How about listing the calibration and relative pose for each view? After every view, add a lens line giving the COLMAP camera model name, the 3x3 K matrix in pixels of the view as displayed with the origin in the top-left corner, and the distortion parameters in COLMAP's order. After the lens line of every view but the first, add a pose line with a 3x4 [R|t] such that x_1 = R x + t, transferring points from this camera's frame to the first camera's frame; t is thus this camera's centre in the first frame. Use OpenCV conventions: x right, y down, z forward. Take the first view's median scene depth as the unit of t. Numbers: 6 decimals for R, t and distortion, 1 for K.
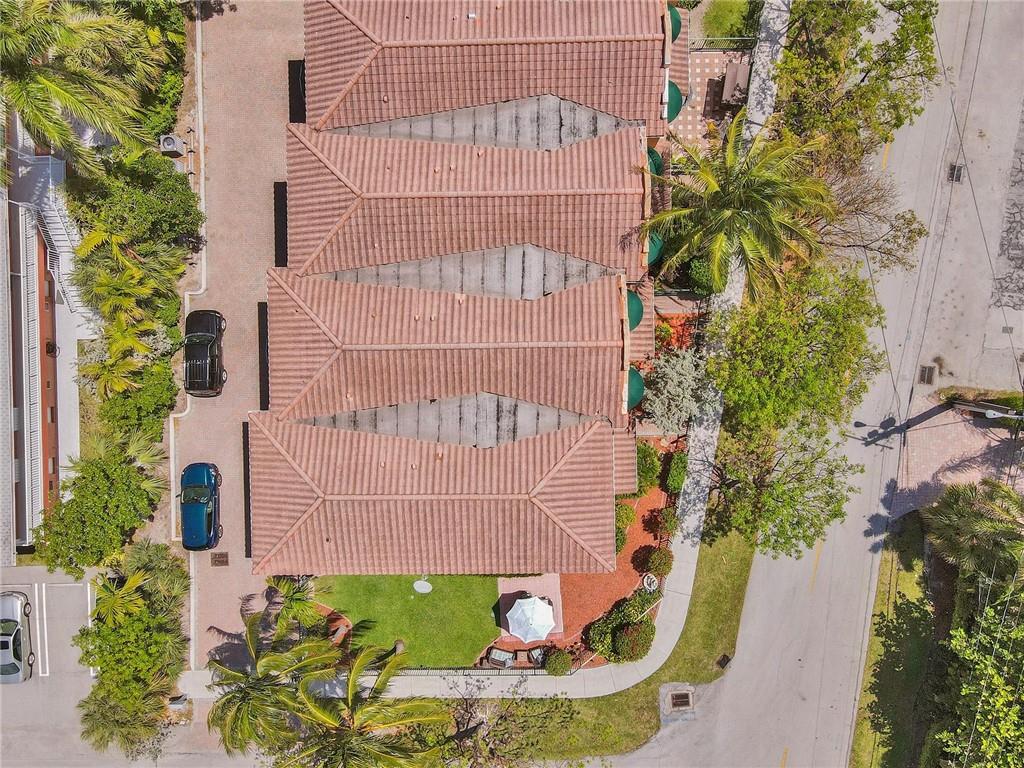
lens RADIAL K [[717.0, 0, 515.8], [0, 717.0, 386.4], [0, 0, 1]] dist [-0.005817, 0.018920]
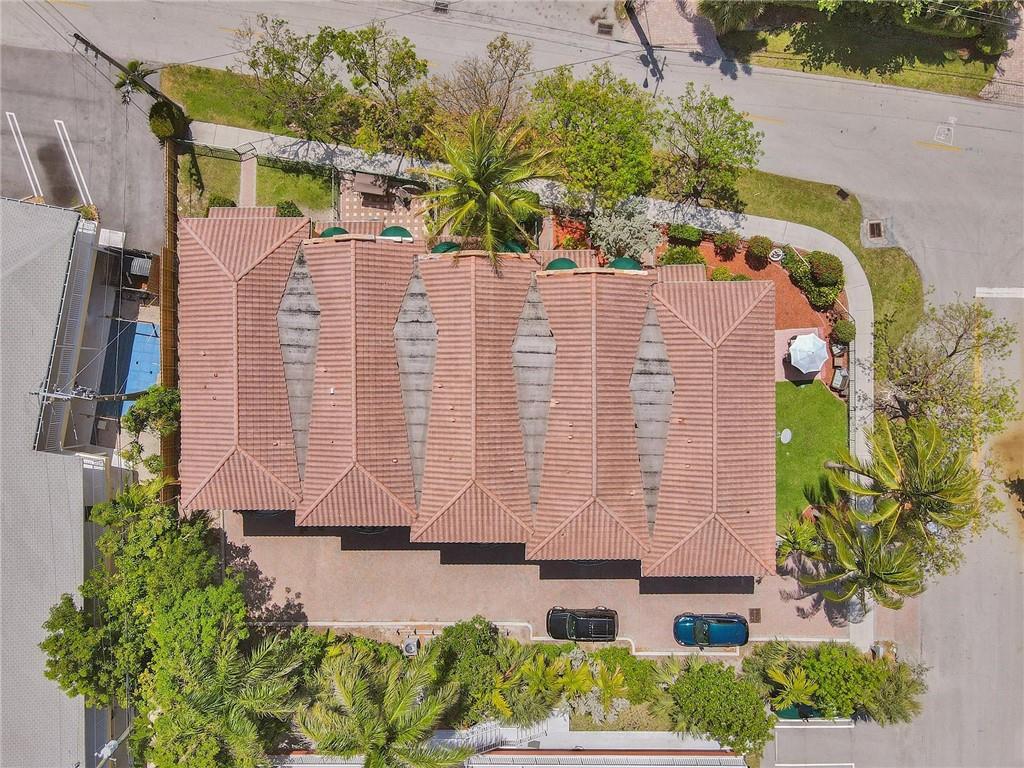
lens RADIAL K [[717.0, 0, 509.3], [0, 717.0, 387.8], [0, 0, 1]] dist [-0.005817, 0.018920]
pose [[0.010190, -0.999722, 0.021241, -0.066351], [0.999511, 0.009555, -0.029783, -0.138395], [0.029571, 0.021534, 0.999331, -0.214626]]
